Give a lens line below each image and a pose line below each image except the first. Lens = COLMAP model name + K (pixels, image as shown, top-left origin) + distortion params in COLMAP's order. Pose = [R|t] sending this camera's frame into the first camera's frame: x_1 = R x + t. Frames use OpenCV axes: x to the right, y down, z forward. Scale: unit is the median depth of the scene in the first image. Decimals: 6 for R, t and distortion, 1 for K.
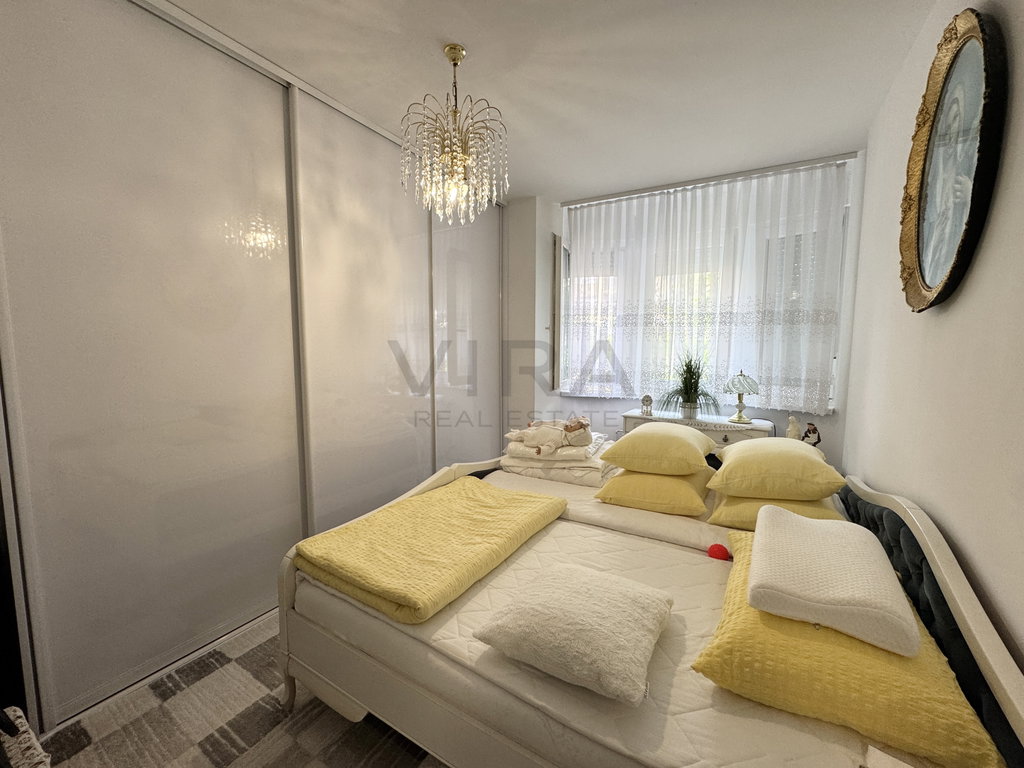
lens RADIAL K [[405.9, 0, 508.2], [0, 405.9, 388.4], [0, 0, 1]] dist [-0.002174, -0.000597]
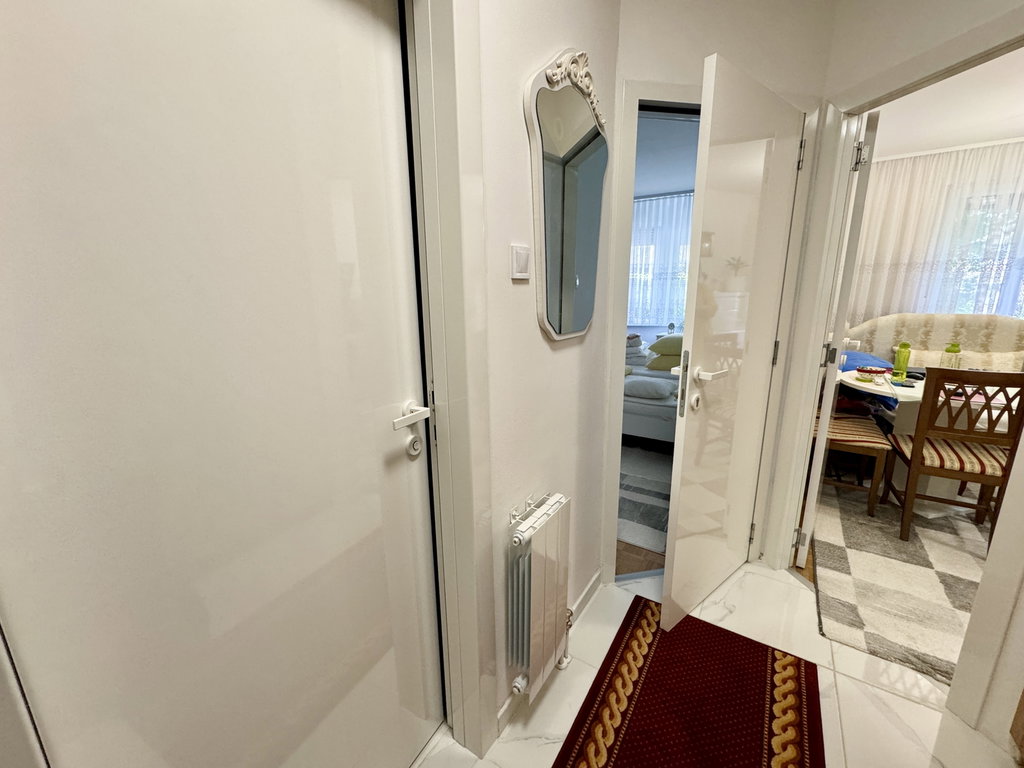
lens RADIAL K [[405.9, 0, 514.6], [0, 405.9, 388.0], [0, 0, 1]] dist [-0.002174, -0.000597]
pose [[0.999071, -0.010311, -0.041843, -0.232097], [0.015892, 0.990674, 0.135321, 0.045961], [0.040058, -0.135861, 0.989918, -0.700922]]
